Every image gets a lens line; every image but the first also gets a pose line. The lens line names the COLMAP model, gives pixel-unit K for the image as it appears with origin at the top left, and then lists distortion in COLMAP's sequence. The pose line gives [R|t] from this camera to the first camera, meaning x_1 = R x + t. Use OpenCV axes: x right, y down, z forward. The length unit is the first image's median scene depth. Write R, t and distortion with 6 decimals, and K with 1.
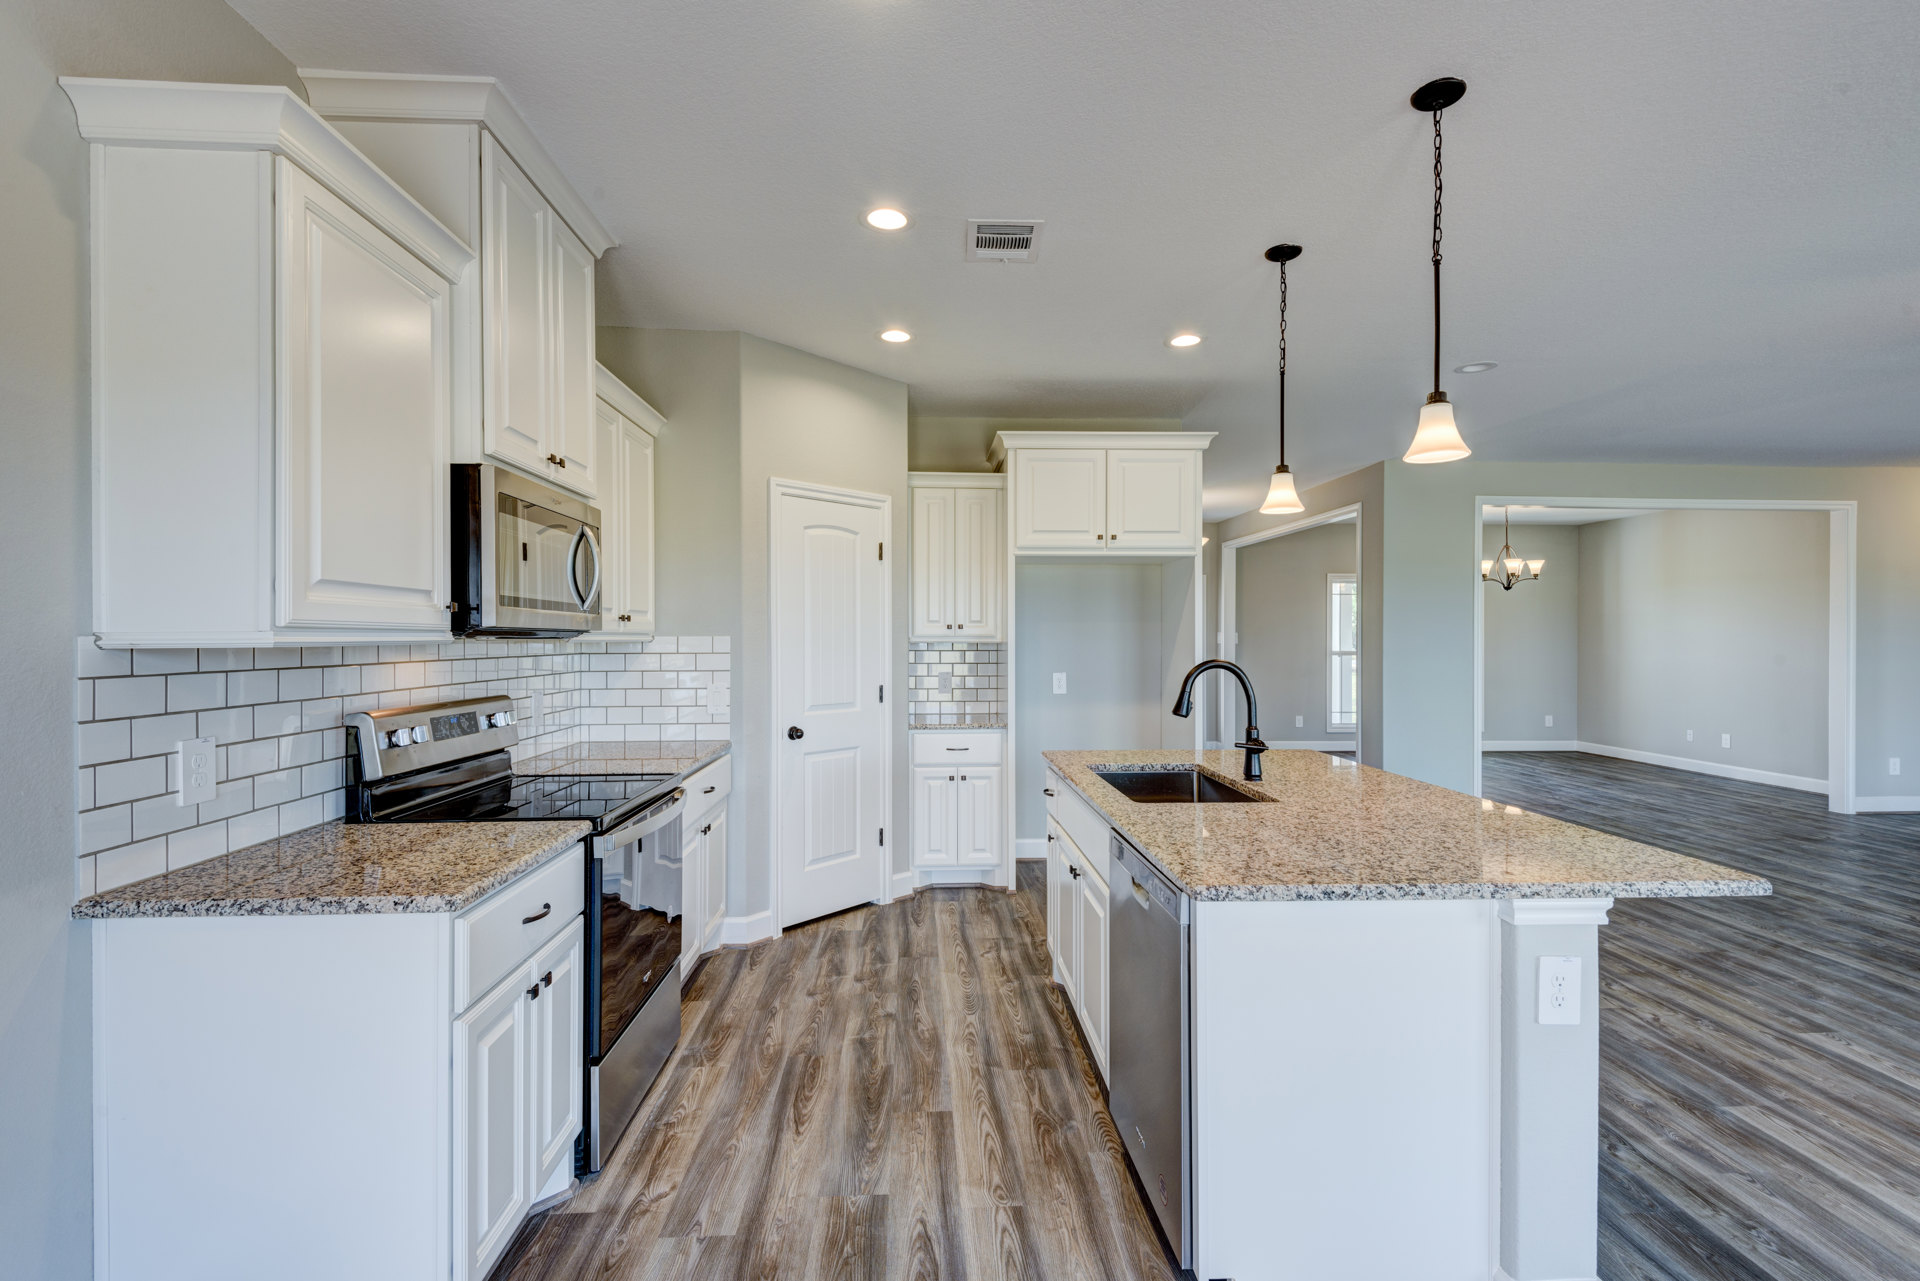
lens RADIAL K [[872.1, 0, 958.3], [0, 872.1, 639.5], [0, 0, 1]] dist [0.021850, -0.010340]
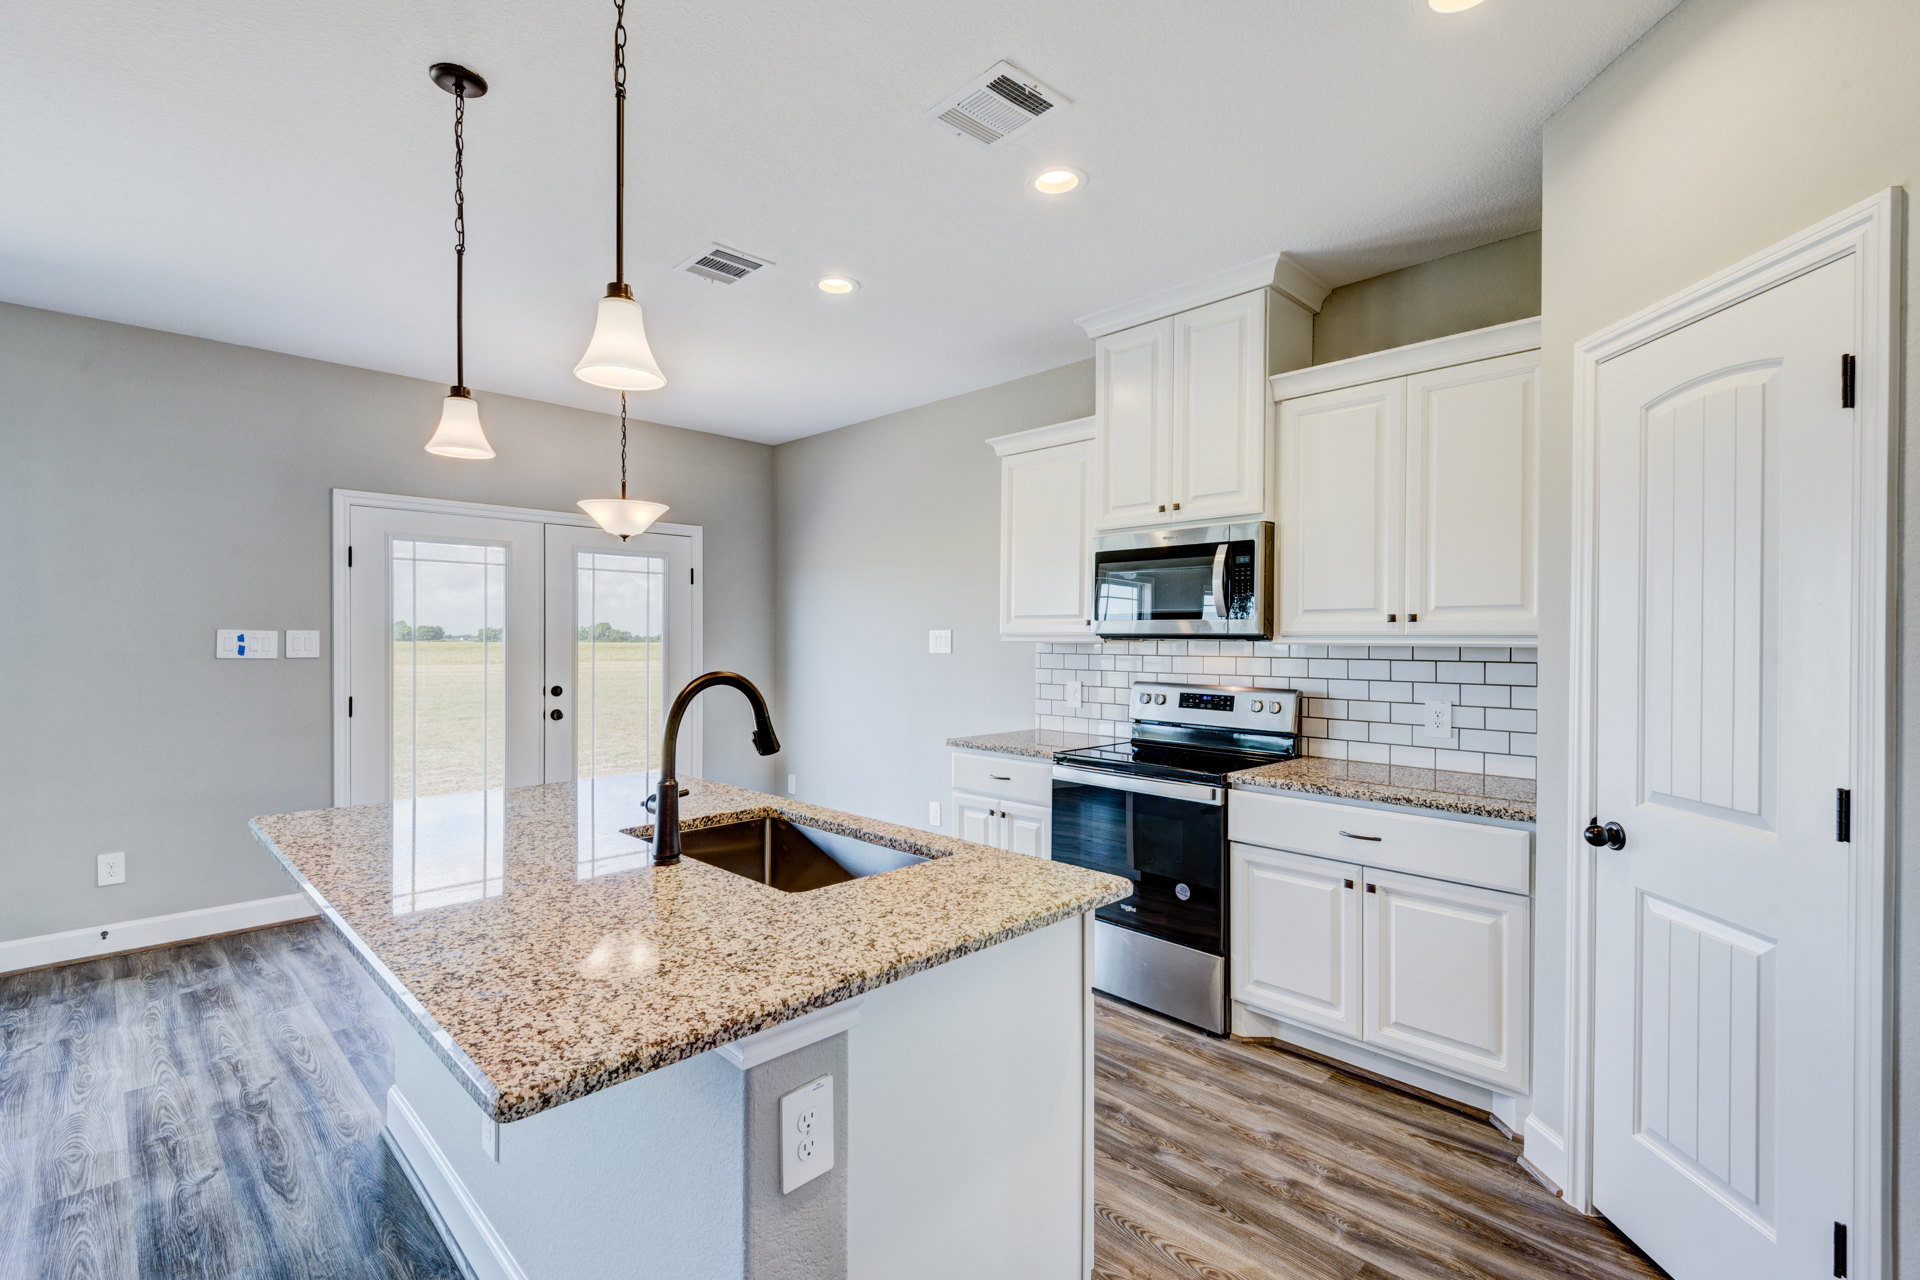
lens RADIAL K [[872.1, 0, 965.1], [0, 872.1, 646.0], [0, 0, 1]] dist [0.021850, -0.010340]
pose [[-0.745883, -0.000795, -0.666077, 0.650199], [-0.008671, 0.999926, 0.008516, -0.001693], [0.666021, 0.012128, -0.745835, 1.756947]]
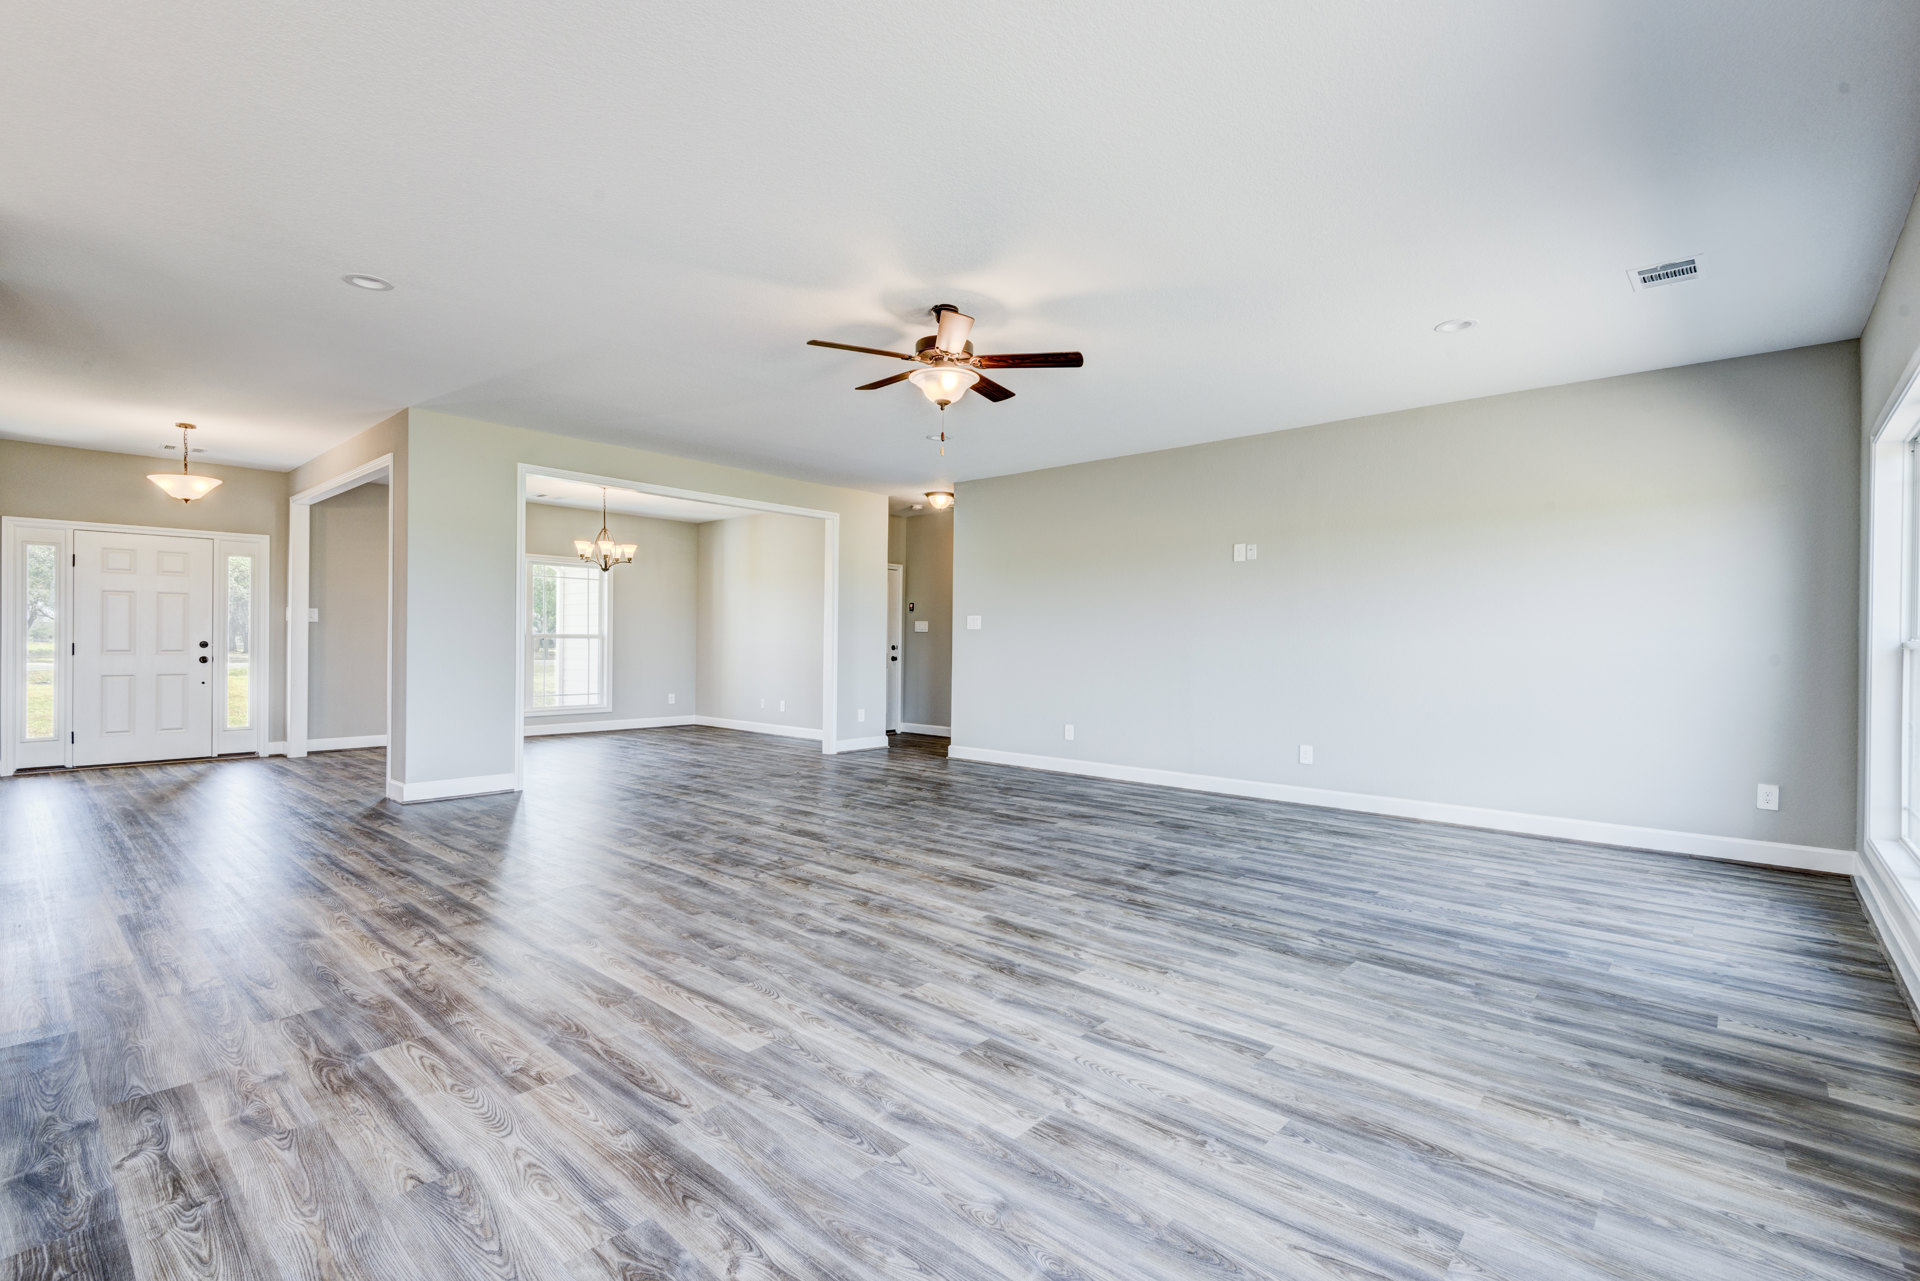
lens RADIAL K [[872.1, 0, 959.7], [0, 872.1, 642.8], [0, 0, 1]] dist [0.021850, -0.010340]
pose [[0.710912, 0.004132, 0.703269, 0.648748], [-0.004323, 0.999990, -0.001505, 0.093308], [-0.703267, -0.001970, 0.710923, -0.103187]]
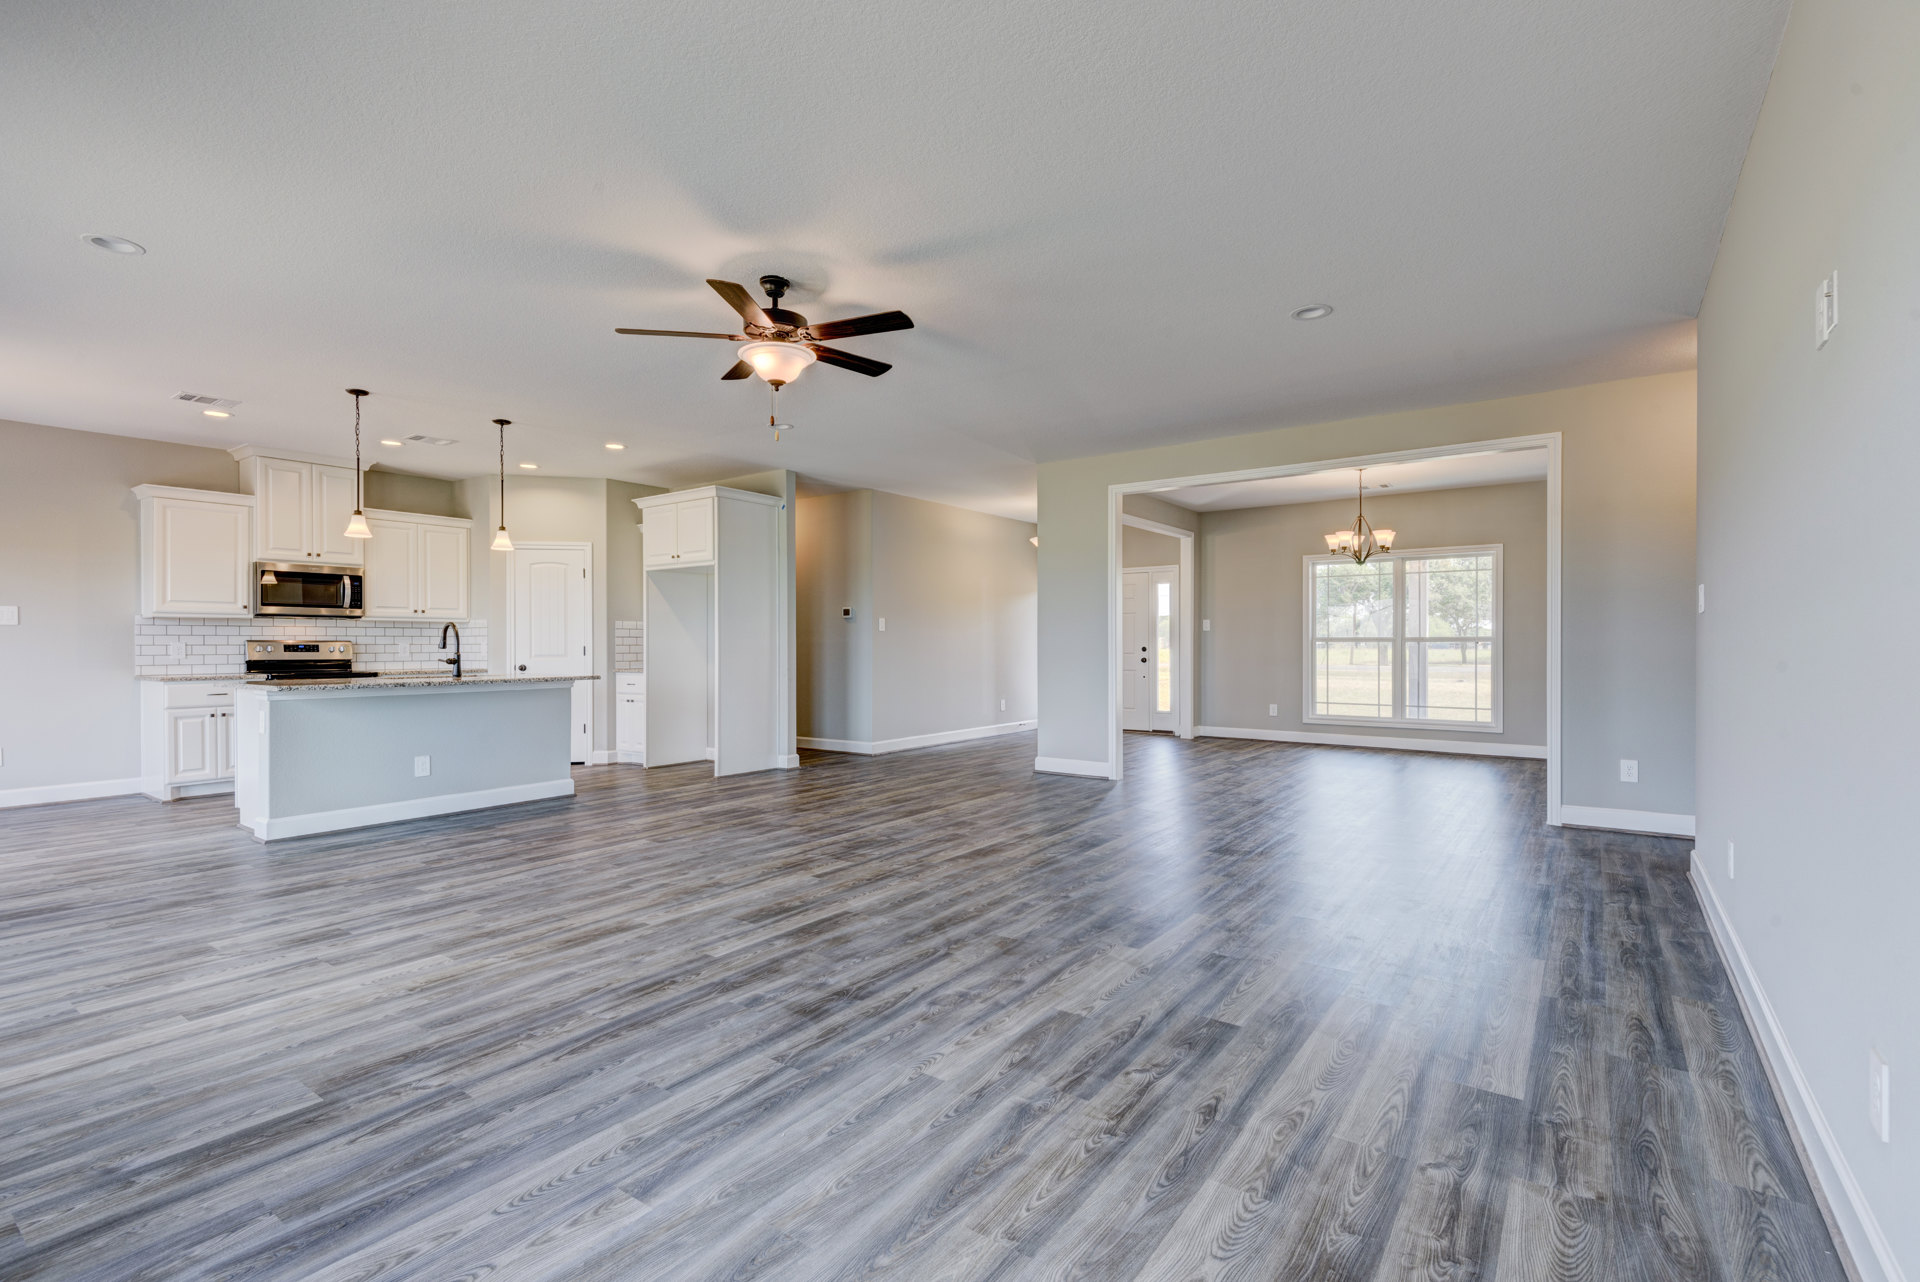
lens RADIAL K [[872.1, 0, 951.1], [0, 872.1, 643.2], [0, 0, 1]] dist [0.021850, -0.010340]
pose [[0.774704, -0.004566, -0.632307, 2.881996], [0.002217, 0.999987, -0.004504, 0.096249], [0.632320, 0.002087, 0.774705, 0.097111]]
